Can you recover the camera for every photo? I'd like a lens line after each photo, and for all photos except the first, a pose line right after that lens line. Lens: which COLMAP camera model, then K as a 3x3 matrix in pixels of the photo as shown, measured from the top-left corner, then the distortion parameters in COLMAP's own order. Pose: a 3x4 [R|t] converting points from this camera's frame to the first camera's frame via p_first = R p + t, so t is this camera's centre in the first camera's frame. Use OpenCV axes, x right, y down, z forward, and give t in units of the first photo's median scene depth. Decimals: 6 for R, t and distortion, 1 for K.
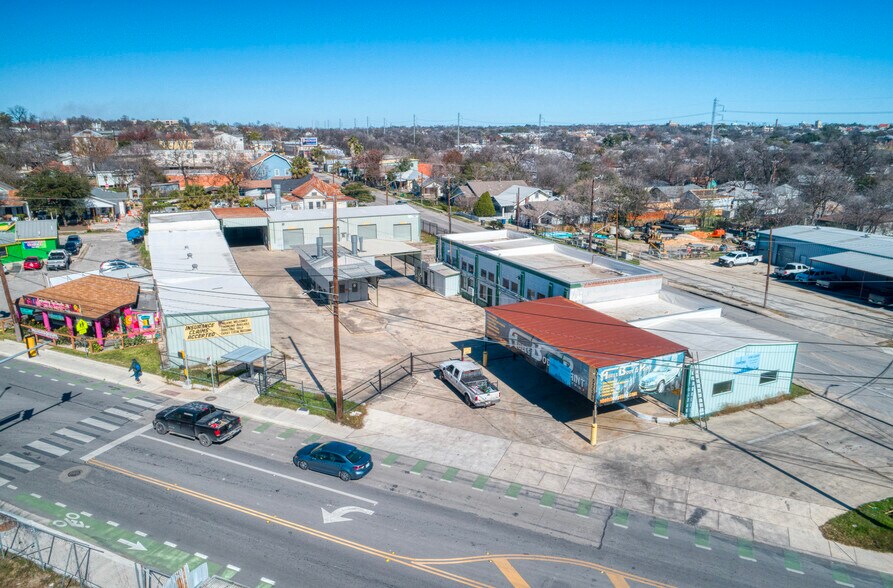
lens RADIAL K [[608.9, 0, 446.5], [0, 608.9, 294.0], [0, 0, 1]] dist [0.000158, 0.000253]
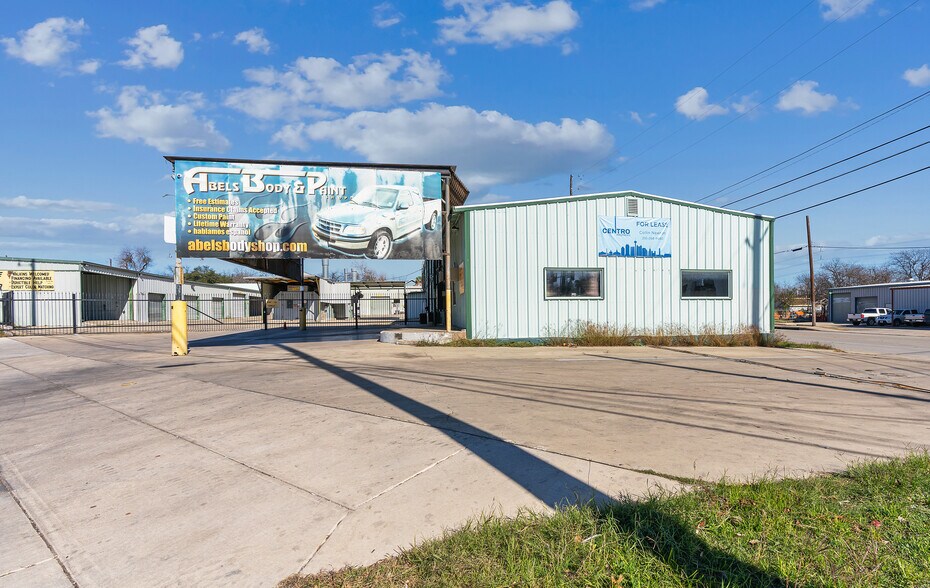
lens RADIAL K [[494.8, 0, 465.0], [0, 494.8, 294.0], [0, 0, 1]] dist [-0.020501, -0.000066]
pose [[0.972946, -0.009682, -0.230828, 0.467994], [-0.049012, 0.967730, -0.247177, 0.257243], [0.225772, 0.251803, 0.941075, 0.660137]]
